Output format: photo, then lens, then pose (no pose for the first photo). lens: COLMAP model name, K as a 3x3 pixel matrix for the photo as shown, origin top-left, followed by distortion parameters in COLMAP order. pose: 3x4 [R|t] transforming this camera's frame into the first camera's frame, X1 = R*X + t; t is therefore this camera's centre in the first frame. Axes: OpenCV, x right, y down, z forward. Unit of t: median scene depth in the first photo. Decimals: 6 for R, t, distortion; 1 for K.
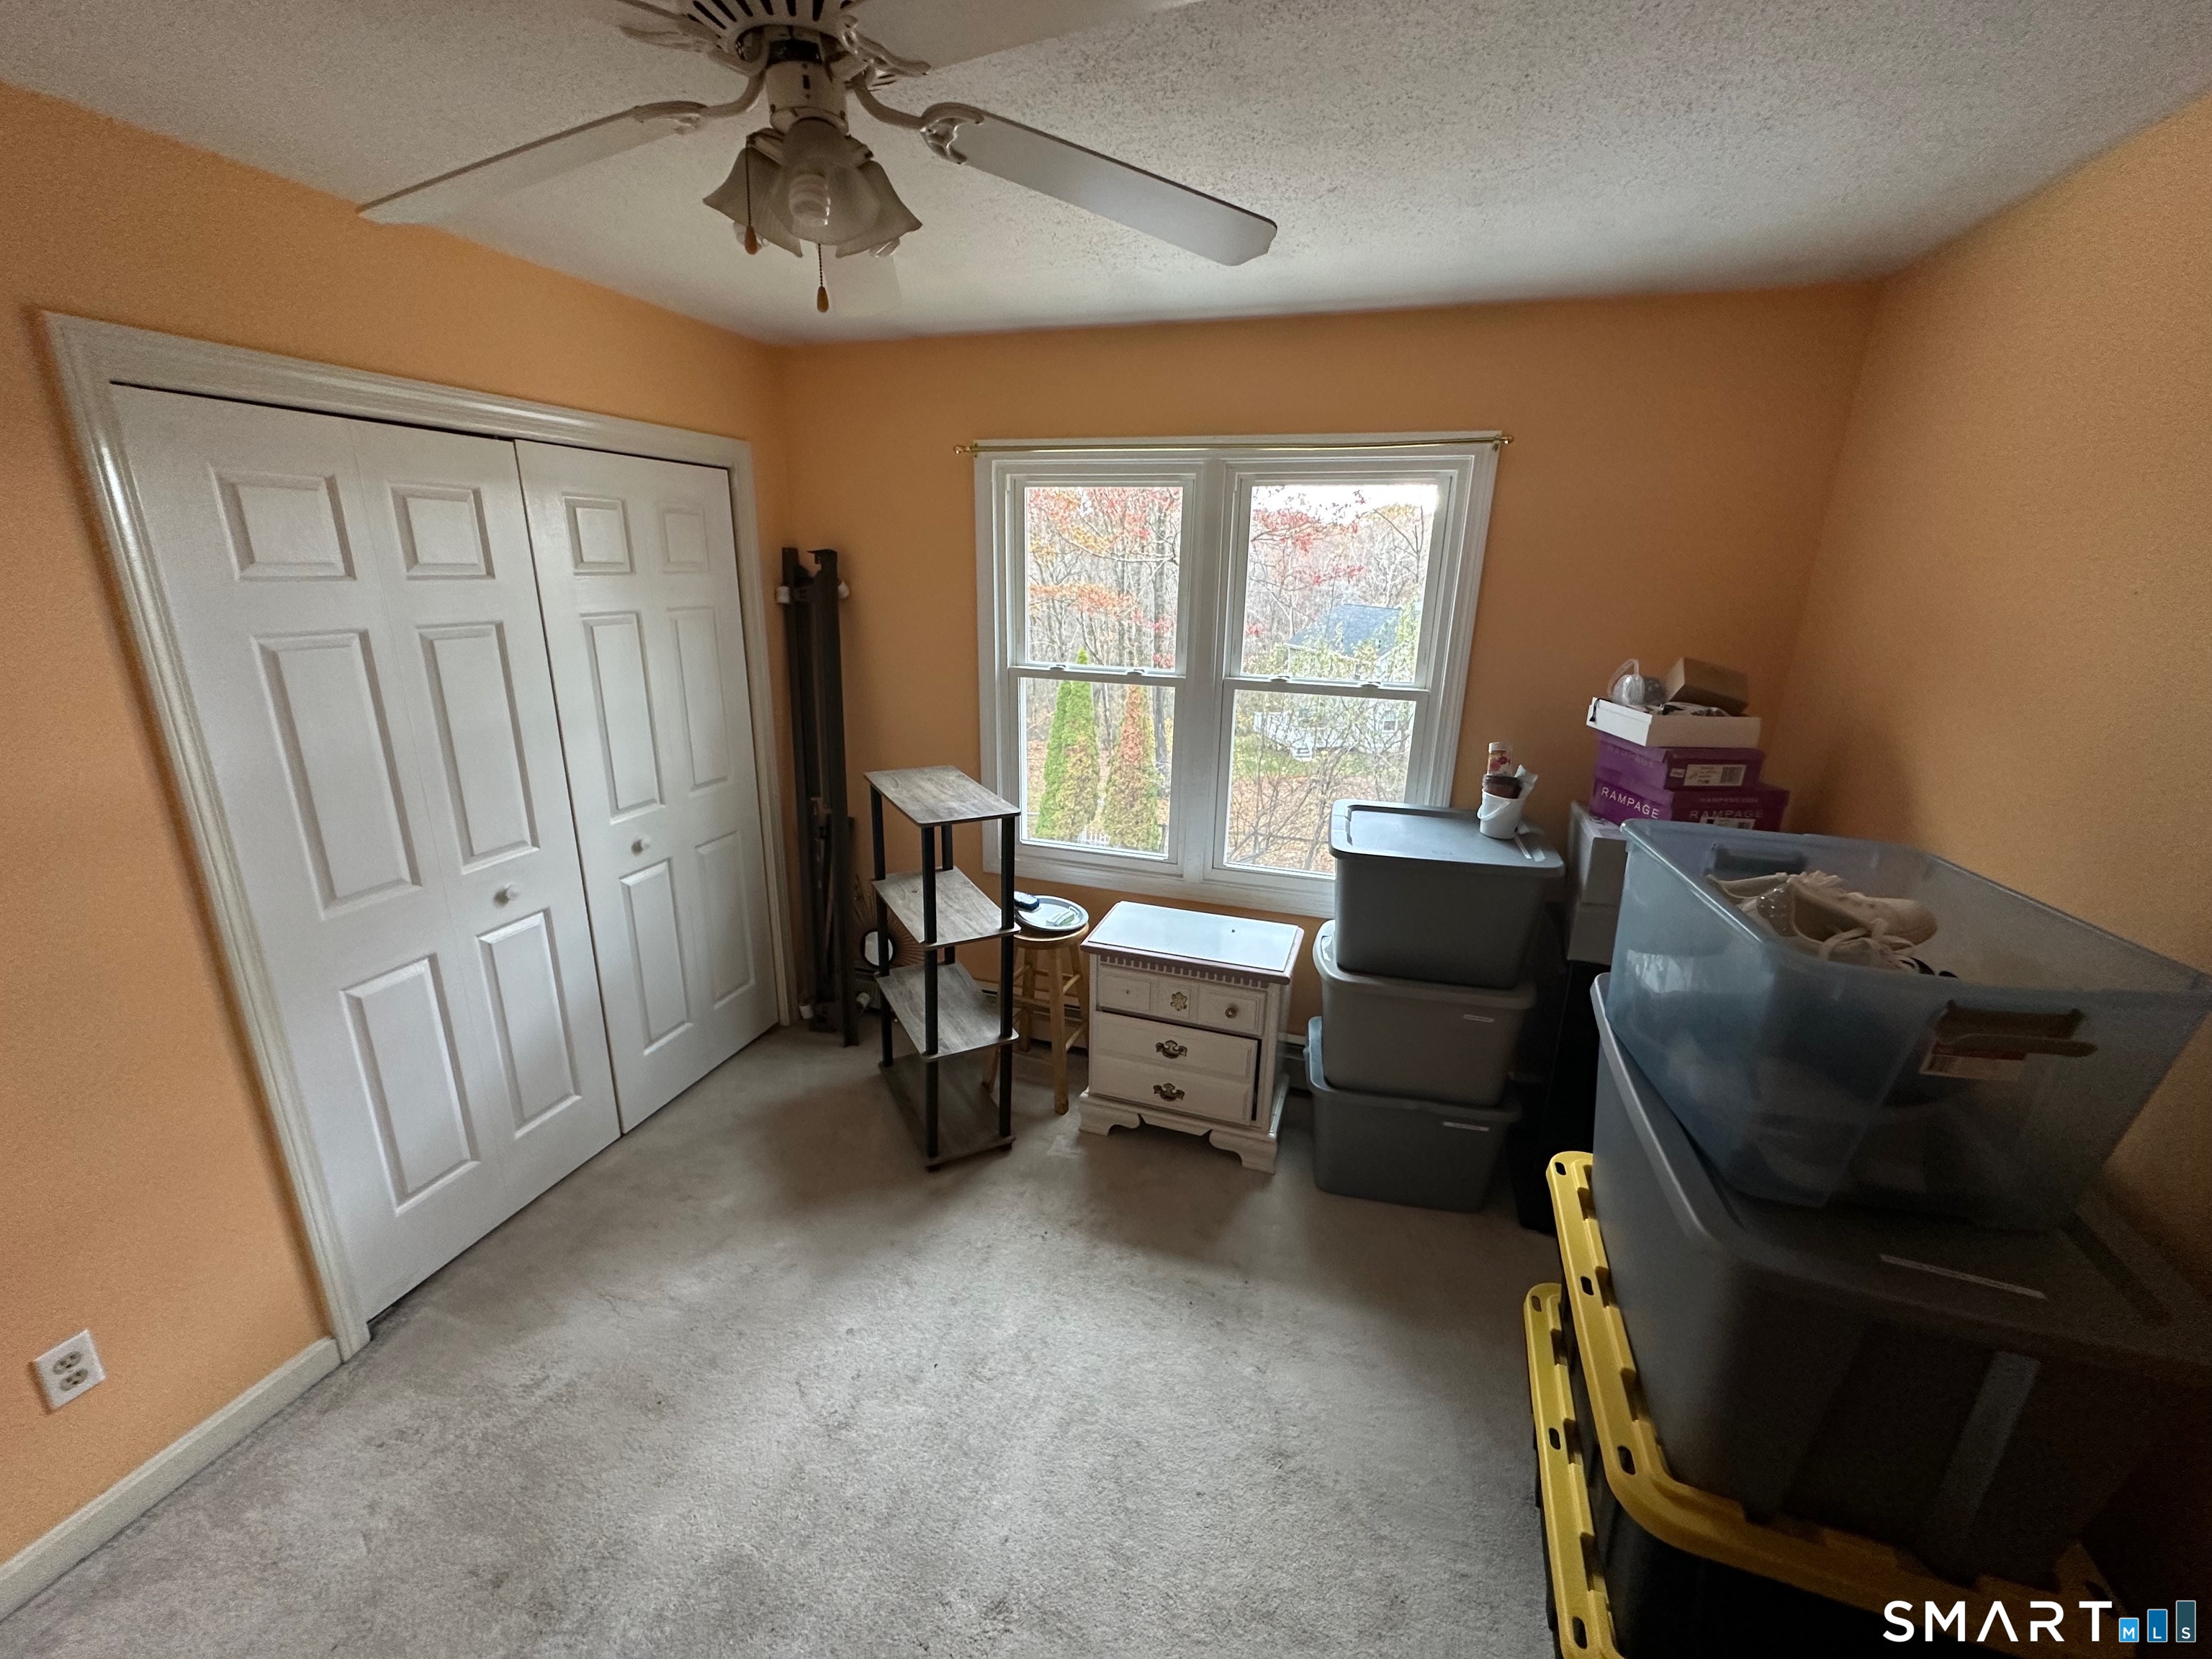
lens RADIAL K [[879.1, 0, 1106.0], [0, 879.1, 829.5], [0, 0, 1]] dist [-0.003149, 0.000720]
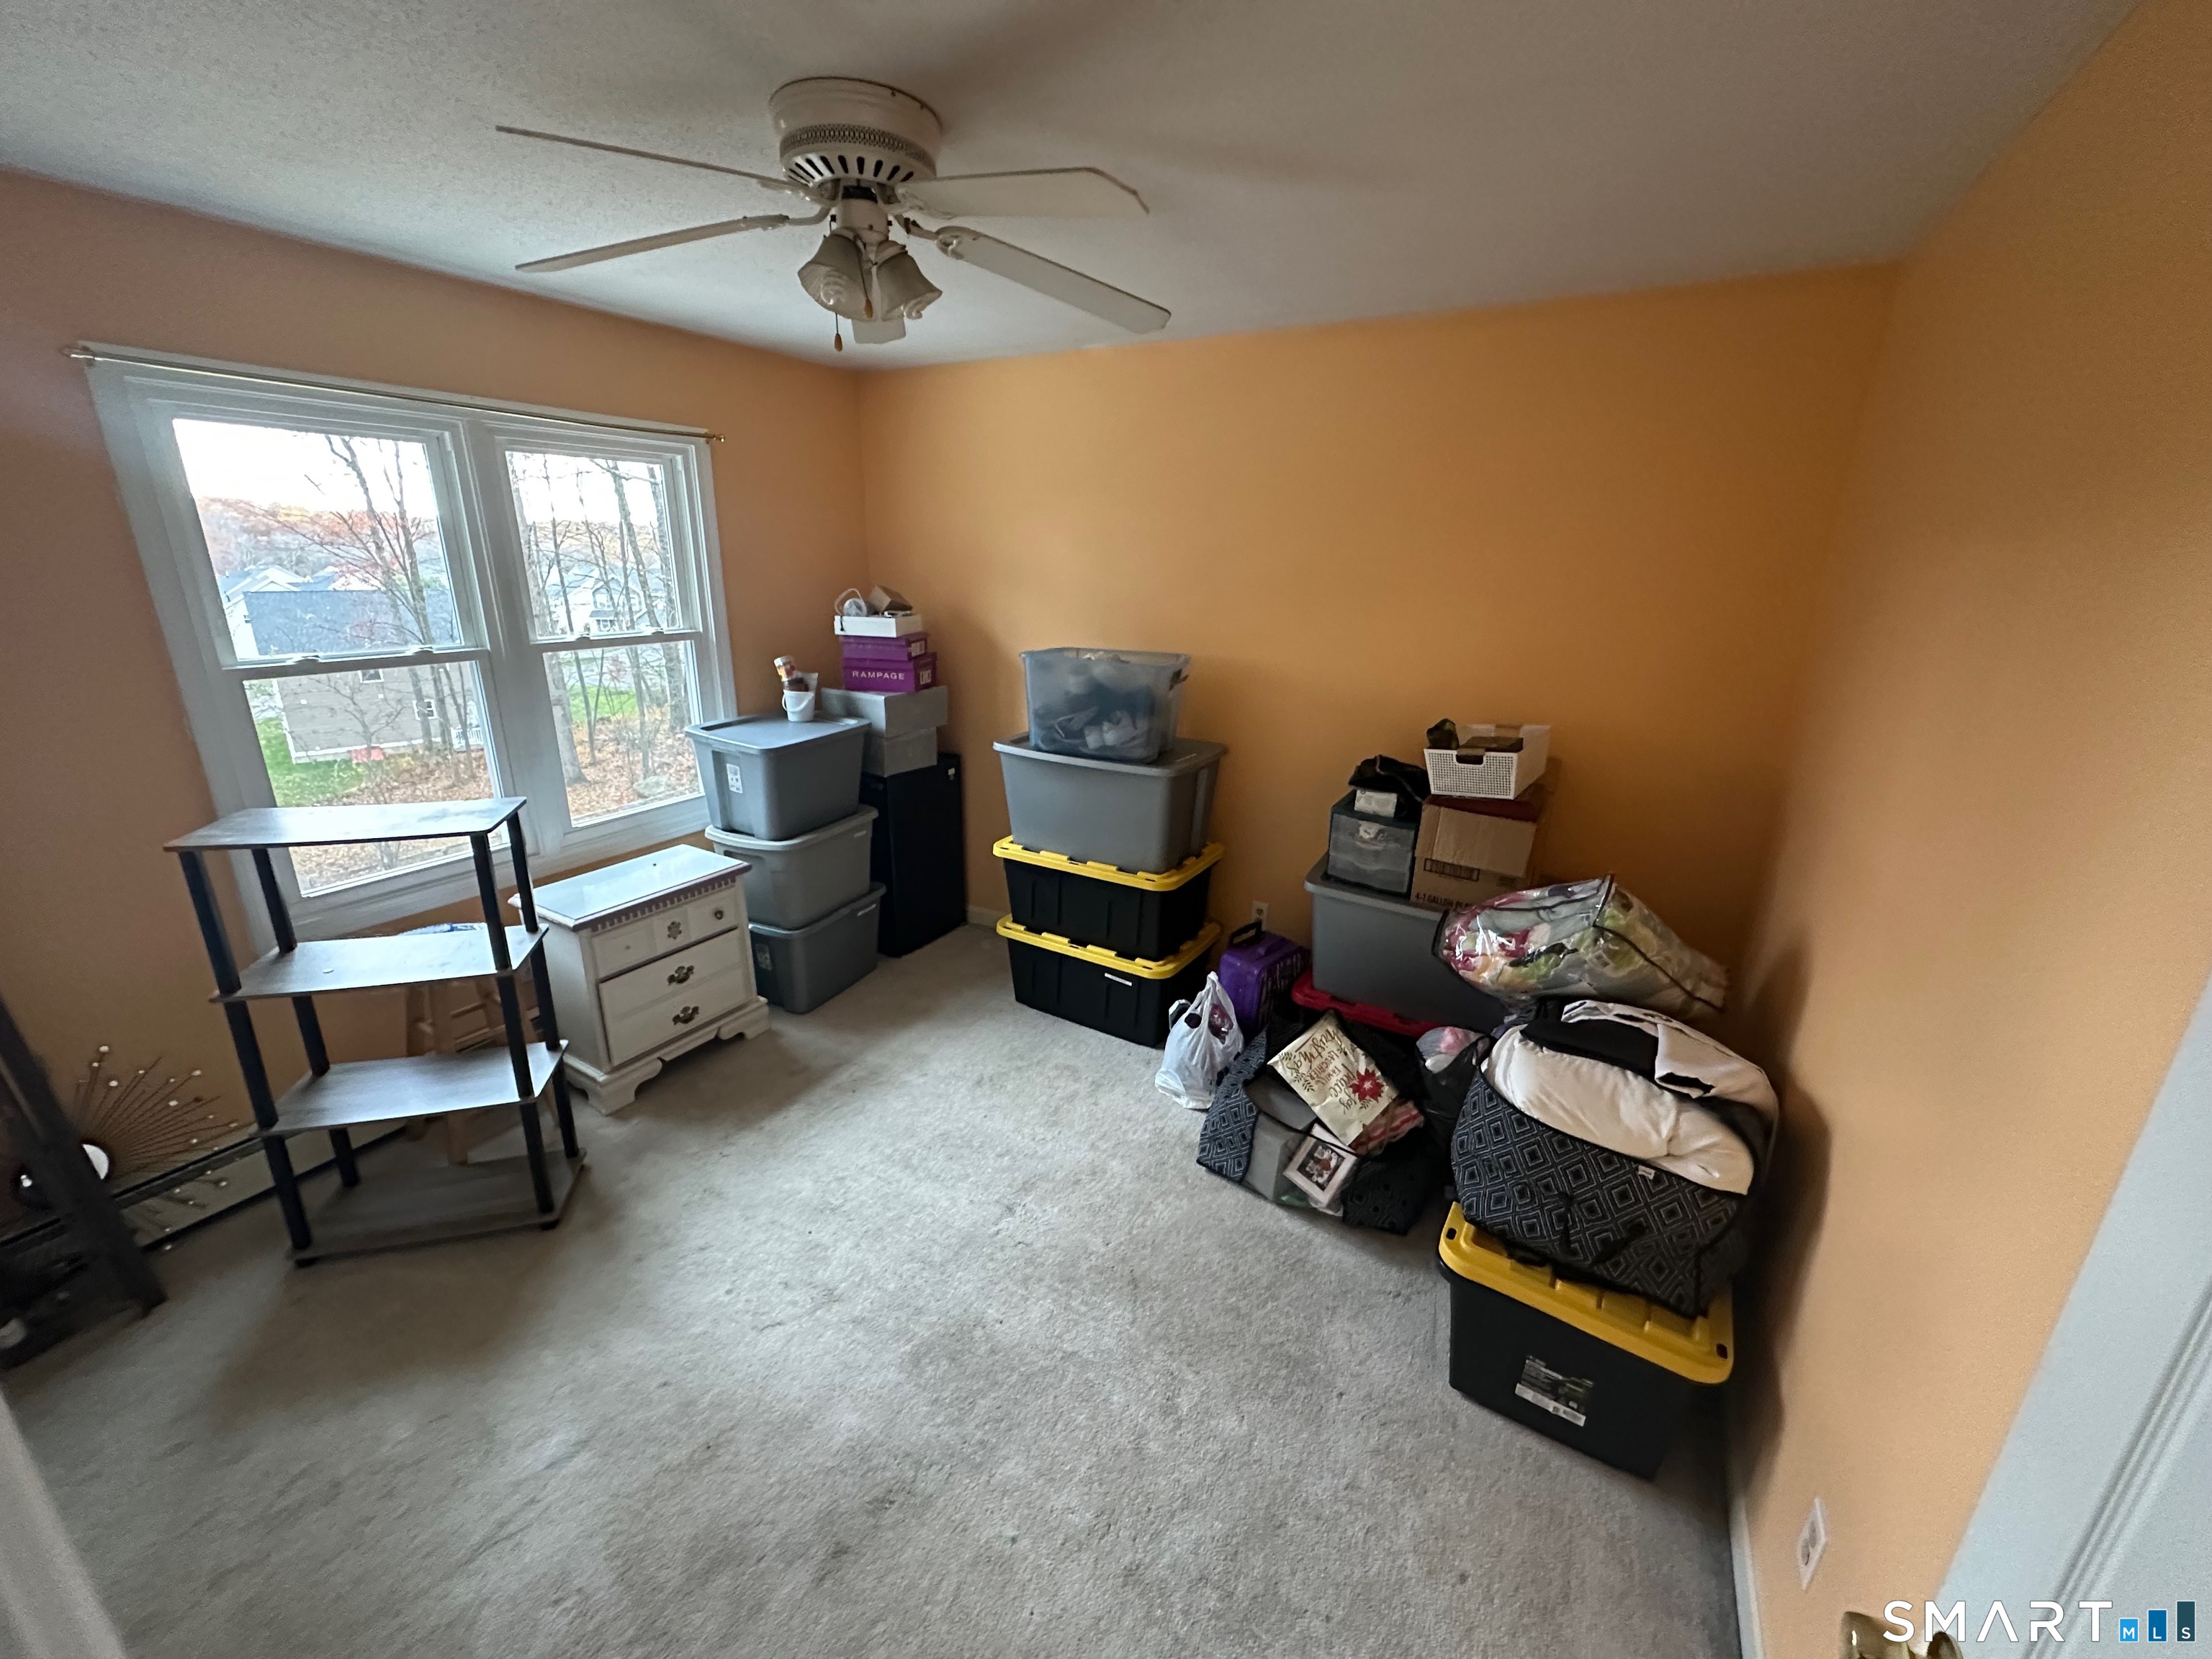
lens RADIAL K [[879.1, 0, 1106.0], [0, 879.1, 829.5], [0, 0, 1]] dist [-0.003149, 0.000720]
pose [[0.204673, -0.313524, 0.927260, -0.804901], [0.275015, 0.927575, 0.252927, -0.052714], [-0.939402, 0.203243, 0.276073, 0.164414]]
